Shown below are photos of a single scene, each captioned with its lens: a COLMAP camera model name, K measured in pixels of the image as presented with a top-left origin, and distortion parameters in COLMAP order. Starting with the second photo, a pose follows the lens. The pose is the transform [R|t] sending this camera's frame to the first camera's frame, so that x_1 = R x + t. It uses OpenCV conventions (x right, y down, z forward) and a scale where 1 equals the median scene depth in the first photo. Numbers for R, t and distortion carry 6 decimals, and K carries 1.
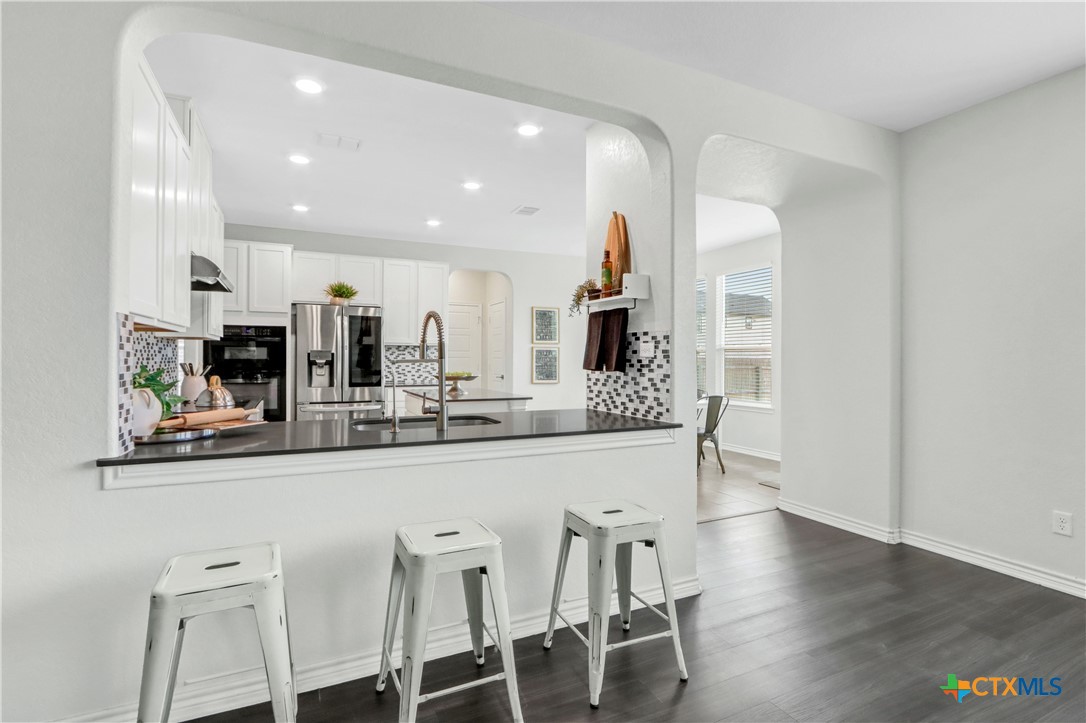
lens RADIAL K [[509.5, 0, 525.3], [0, 509.5, 355.8], [0, 0, 1]] dist [-0.025597, 0.000301]
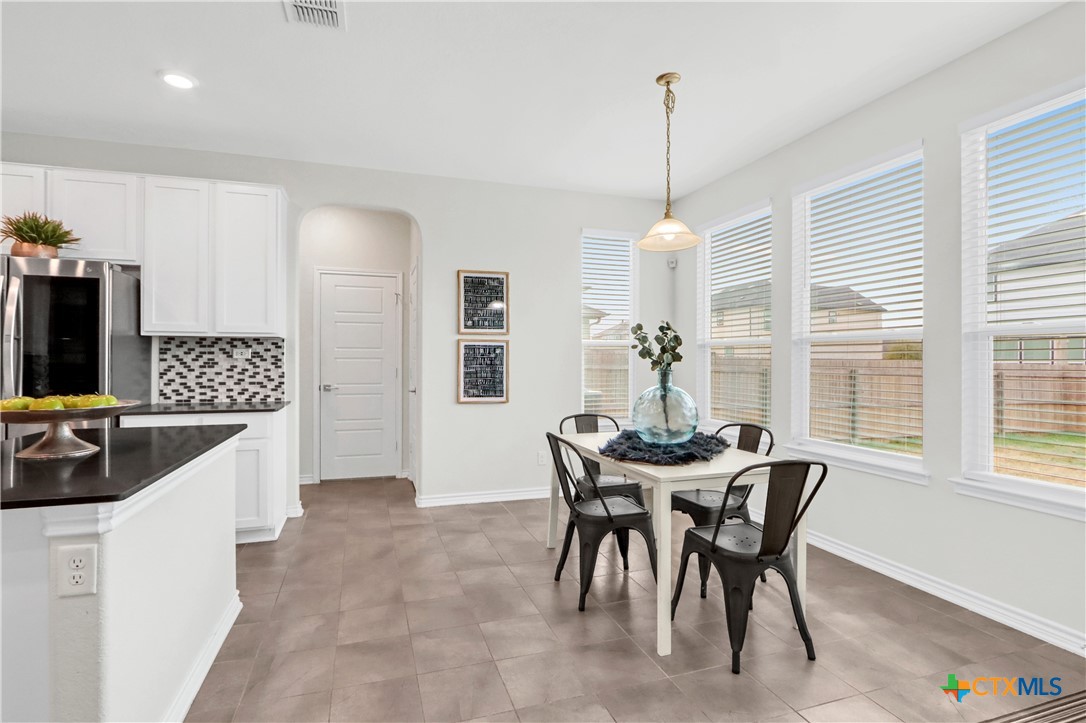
lens RADIAL K [[514.7, 0, 531.5], [0, 514.7, 357.6], [0, 0, 1]] dist [-0.017919, 0.000061]
pose [[0.993535, -0.000898, -0.113524, 0.179520], [0.001101, 0.999998, 0.001734, 0.001769], [0.113522, -0.001848, 0.993534, 0.473923]]
